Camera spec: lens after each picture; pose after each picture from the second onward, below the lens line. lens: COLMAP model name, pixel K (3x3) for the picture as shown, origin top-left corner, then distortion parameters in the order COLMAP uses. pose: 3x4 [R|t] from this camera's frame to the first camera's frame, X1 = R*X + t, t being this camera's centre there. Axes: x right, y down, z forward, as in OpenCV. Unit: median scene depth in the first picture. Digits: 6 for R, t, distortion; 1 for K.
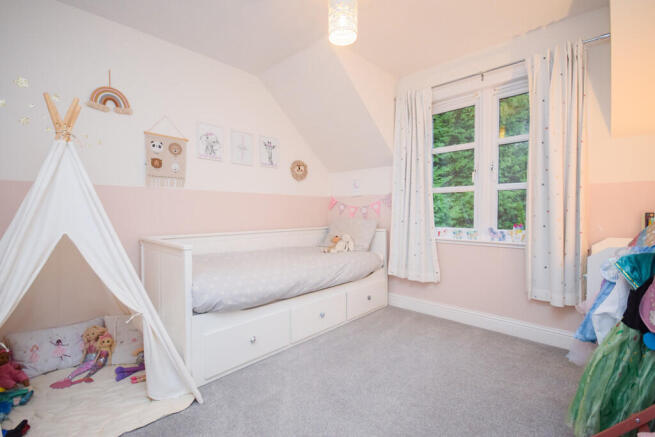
lens RADIAL K [[296.5, 0, 324.8], [0, 296.5, 215.8], [0, 0, 1]] dist [-0.001871, -0.000337]
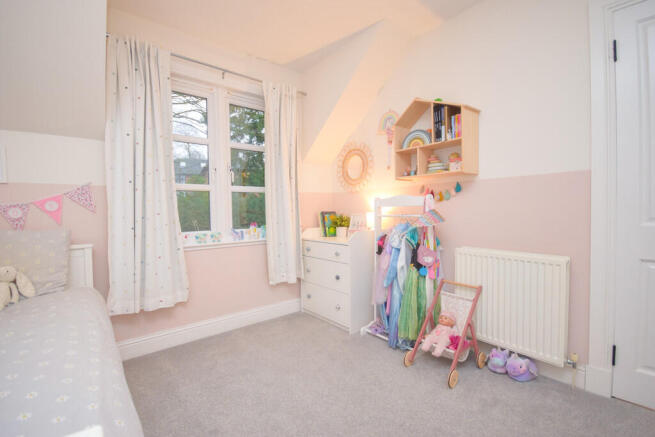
lens RADIAL K [[296.5, 0, 324.8], [0, 296.5, 215.8], [0, 0, 1]] dist [-0.001871, -0.000337]
pose [[0.100339, -0.022968, 0.994688, -0.405884], [0.021841, 0.999543, 0.020877, -0.016681], [-0.994714, 0.019631, 0.100794, 0.563649]]
